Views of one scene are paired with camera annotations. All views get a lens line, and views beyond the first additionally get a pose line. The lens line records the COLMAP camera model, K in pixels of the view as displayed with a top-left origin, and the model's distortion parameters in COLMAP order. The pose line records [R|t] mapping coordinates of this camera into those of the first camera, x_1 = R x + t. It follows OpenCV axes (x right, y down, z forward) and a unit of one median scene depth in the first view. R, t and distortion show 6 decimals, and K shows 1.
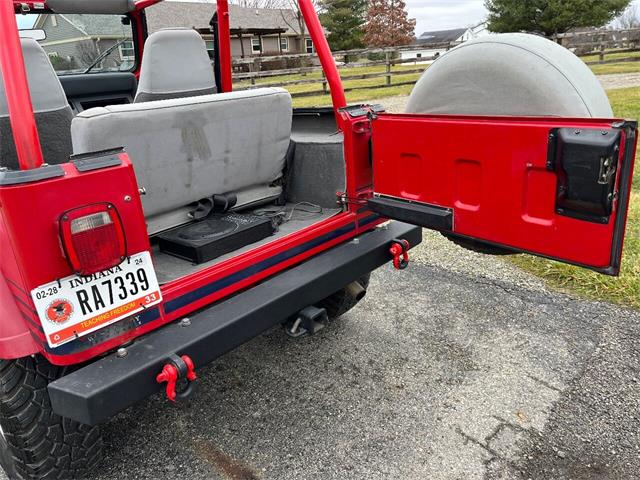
lens RADIAL K [[482.3, 0, 317.8], [0, 482.3, 236.4], [0, 0, 1]] dist [0.087355, -0.116689]
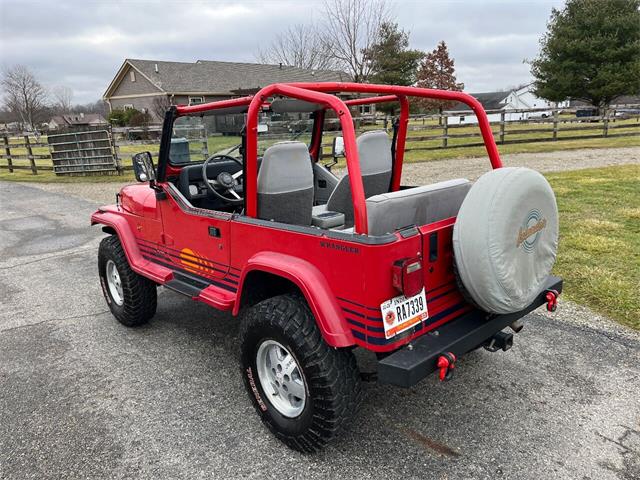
lens RADIAL K [[482.3, 0, 318.6], [0, 482.3, 235.3], [0, 0, 1]] dist [0.087355, -0.116689]
pose [[0.996333, 0.049839, -0.069549, -0.351678], [-0.056737, 0.993265, -0.101019, 0.026431], [0.064046, 0.104594, 0.992451, -0.386375]]
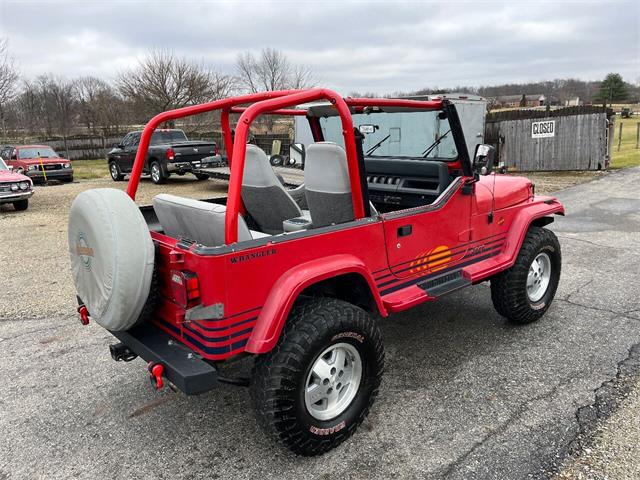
lens RADIAL K [[482.3, 0, 320.5], [0, 482.3, 240.0], [0, 0, 1]] dist [0.087355, -0.116689]
pose [[-0.080401, 0.311626, -0.946797, 0.953811], [-0.296903, 0.899268, 0.321195, -0.613036], [0.951517, 0.306931, 0.020220, 1.083517]]
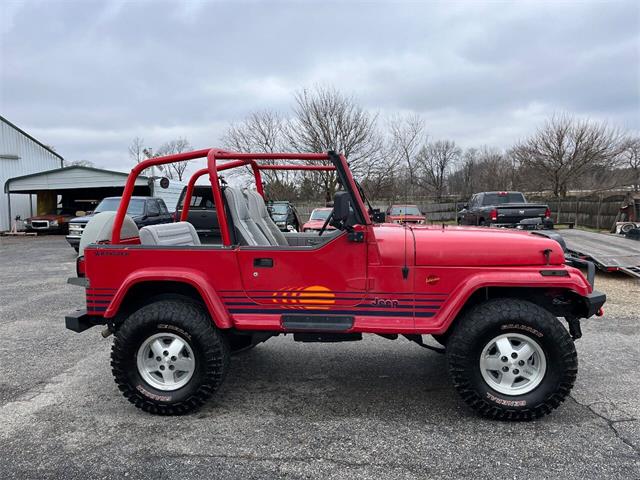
lens RADIAL K [[482.3, 0, 325.2], [0, 482.3, 241.7], [0, 0, 1]] dist [0.087355, -0.116689]
pose [[-0.782090, 0.146264, -0.605758, 0.464272], [-0.131588, 0.911385, 0.389952, -0.948527], [0.609114, 0.384688, -0.693538, 2.420117]]
